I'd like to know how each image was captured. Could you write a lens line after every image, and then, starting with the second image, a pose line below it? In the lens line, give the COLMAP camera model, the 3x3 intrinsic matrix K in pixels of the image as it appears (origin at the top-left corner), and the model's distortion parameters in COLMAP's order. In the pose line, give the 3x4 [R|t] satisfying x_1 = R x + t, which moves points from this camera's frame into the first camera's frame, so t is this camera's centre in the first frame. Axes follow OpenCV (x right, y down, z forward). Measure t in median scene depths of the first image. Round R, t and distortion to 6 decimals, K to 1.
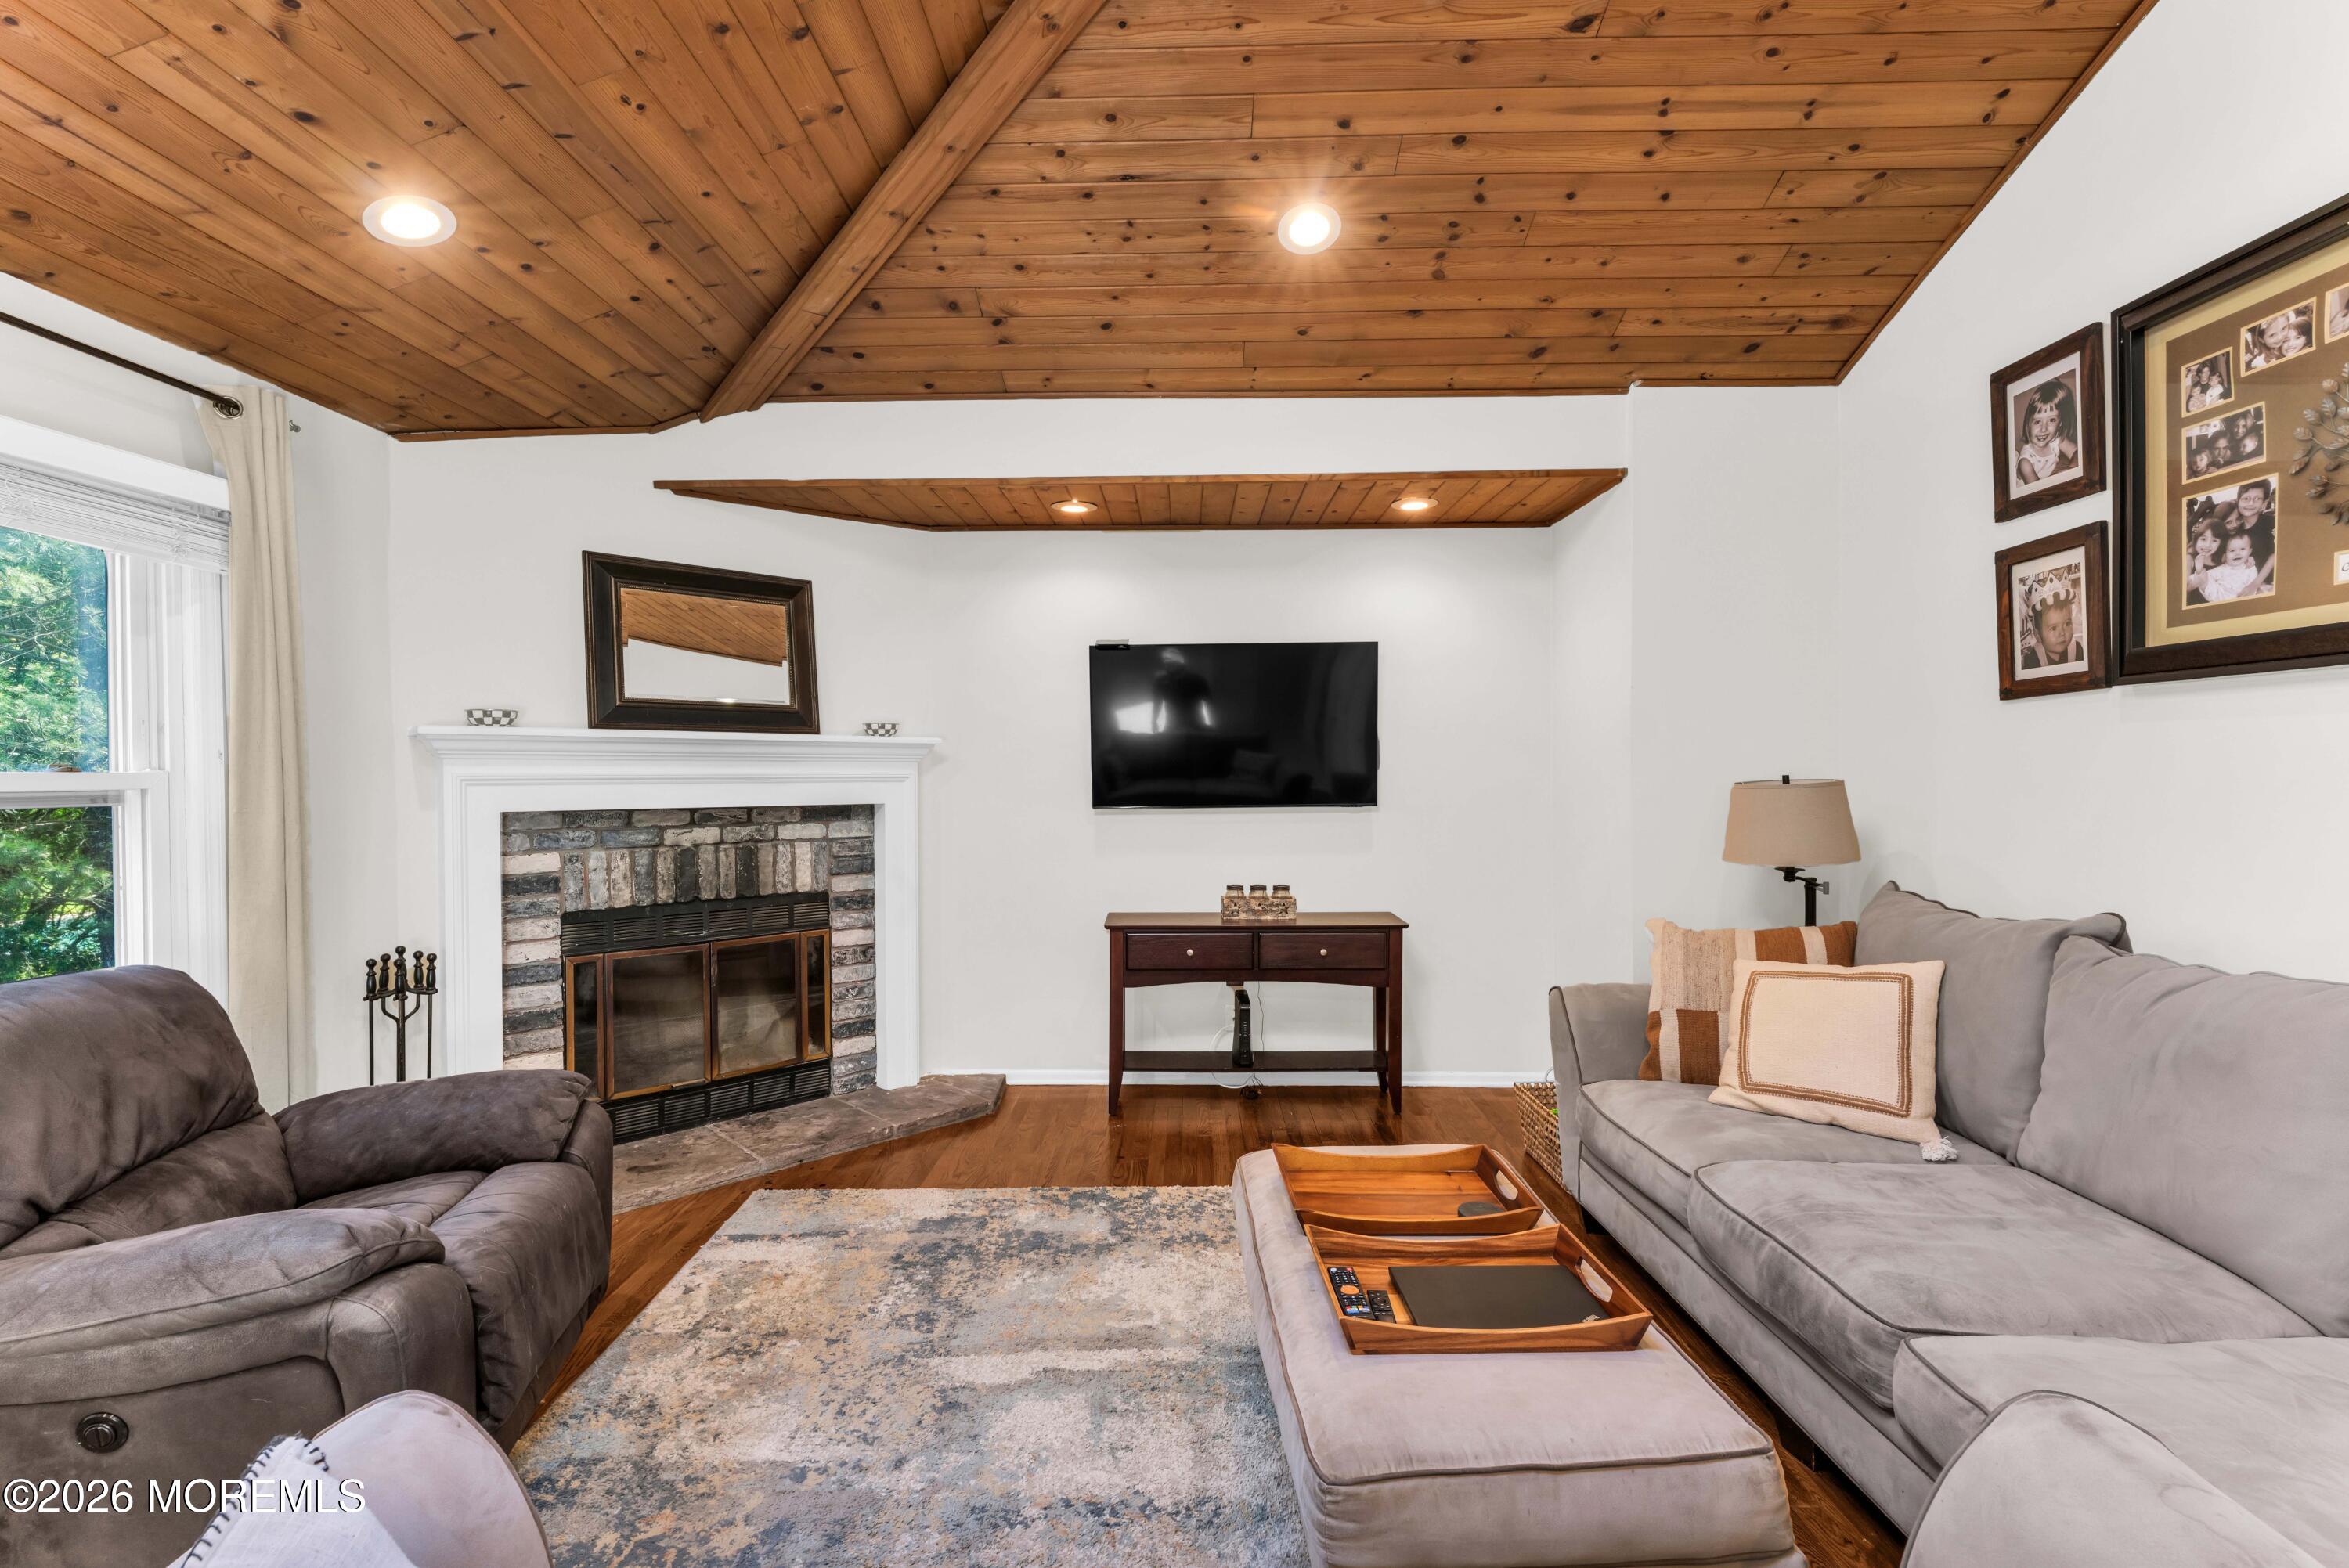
lens RADIAL K [[1048.0, 0, 1164.5], [0, 1048.0, 782.7], [0, 0, 1]] dist [-0.001998, -0.000553]
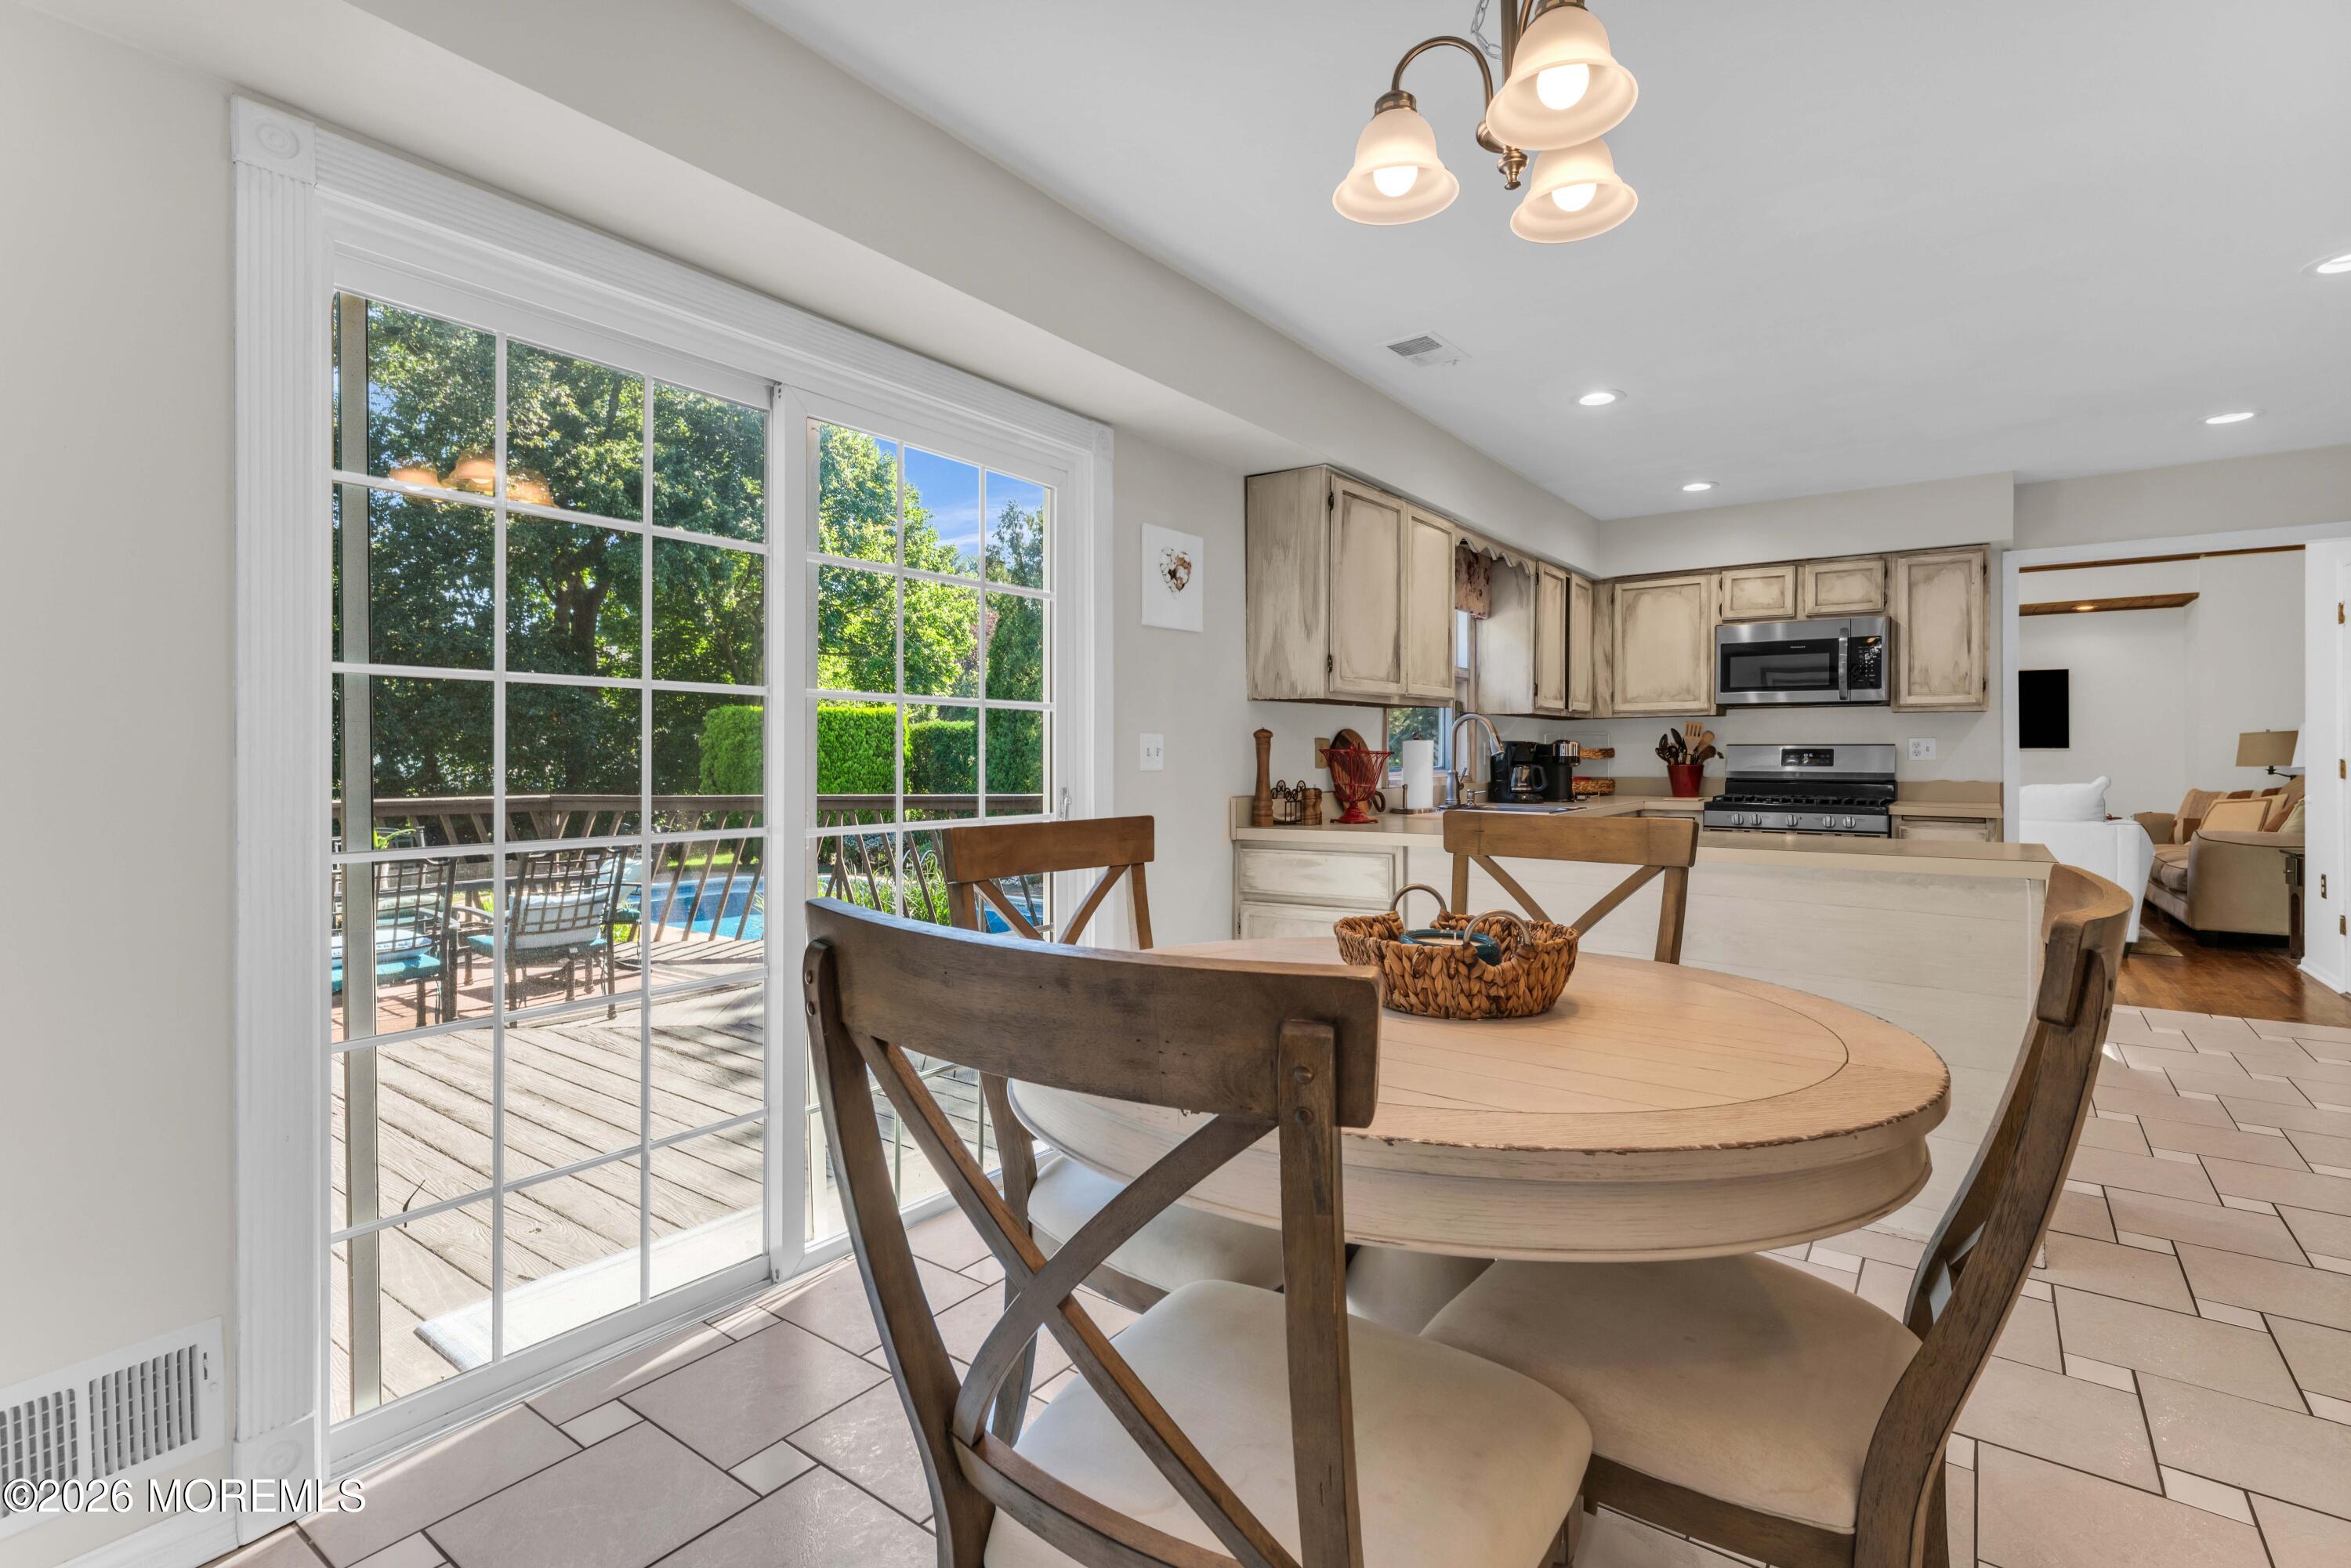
lens RADIAL K [[1096.1, 0, 1171.3], [0, 1096.1, 761.3], [0, 0, 1]] dist [-0.001629, -0.000430]
pose [[0.815426, 0.010086, -0.578774, 0.007717], [-0.011470, 0.999933, 0.001266, 0.082685], [0.578748, 0.005606, 0.815487, -2.258154]]
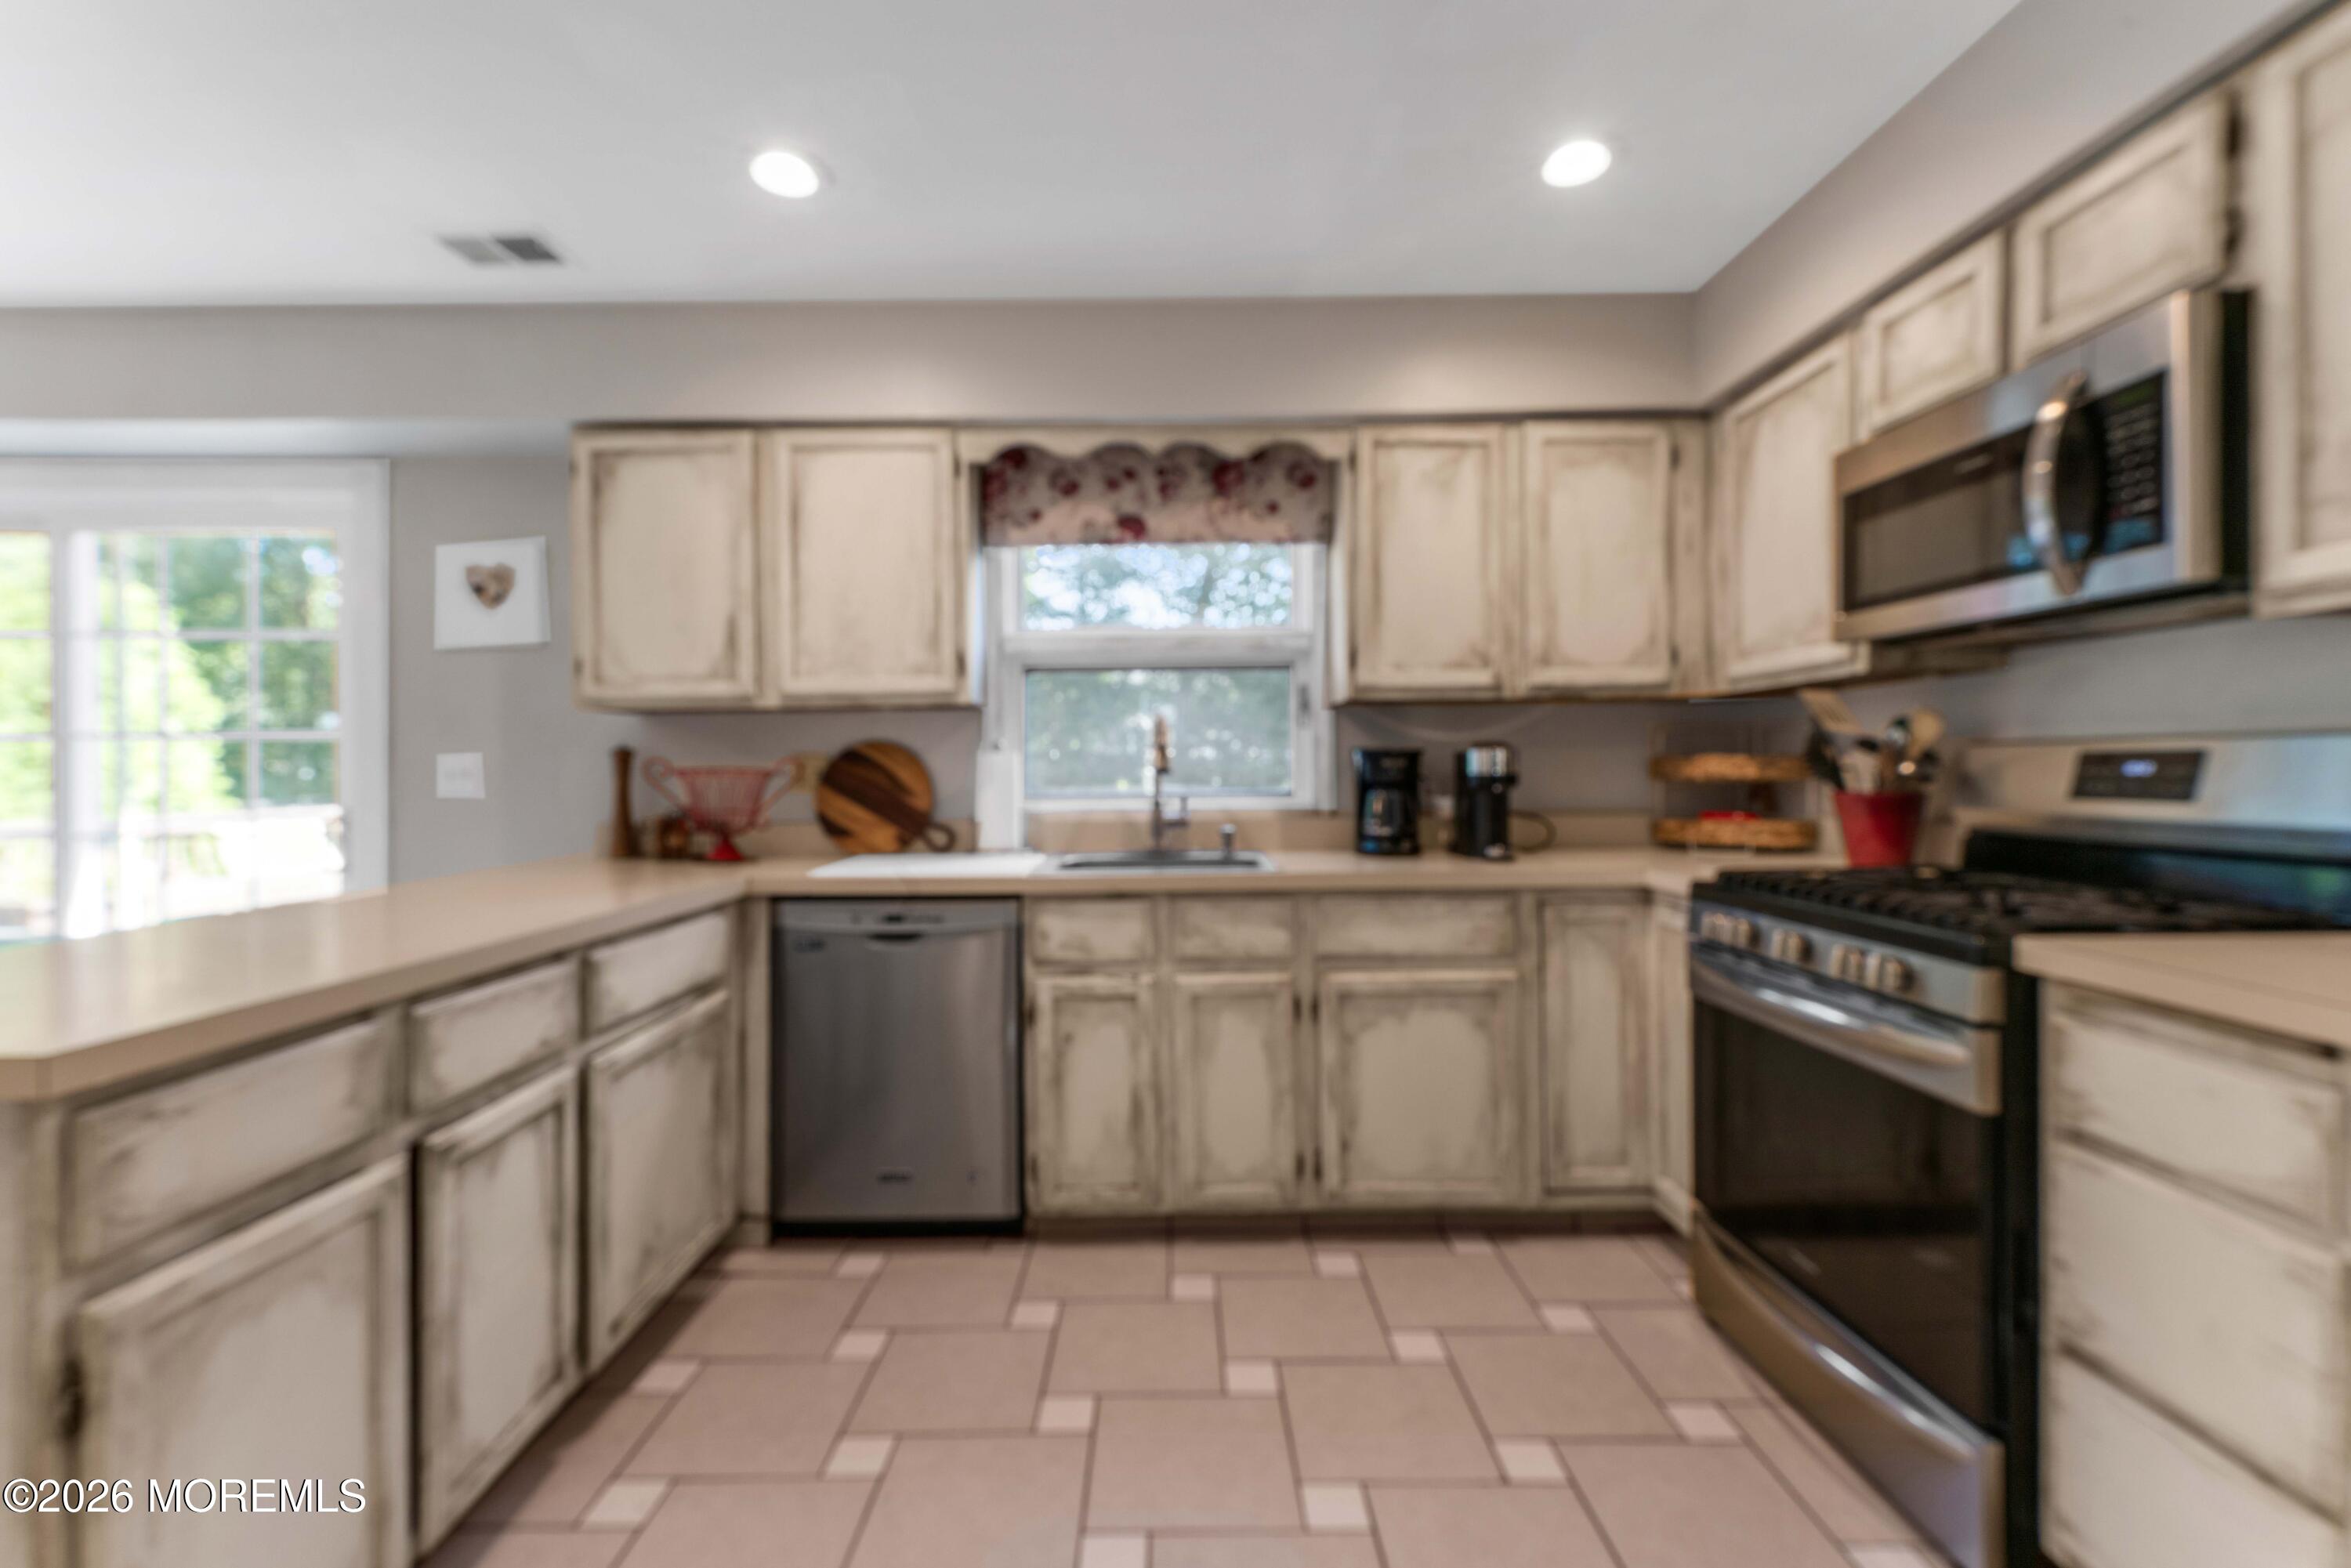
lens RADIAL K [[1023.2, 0, 1166.5], [0, 1023.2, 767.1], [0, 0, 1]] dist [0.009832, -0.000438]
pose [[0.024586, 0.003732, -0.999691, 0.332555], [-0.003800, 0.999986, 0.003639, 0.064207], [0.999690, 0.003710, 0.024600, -0.918365]]
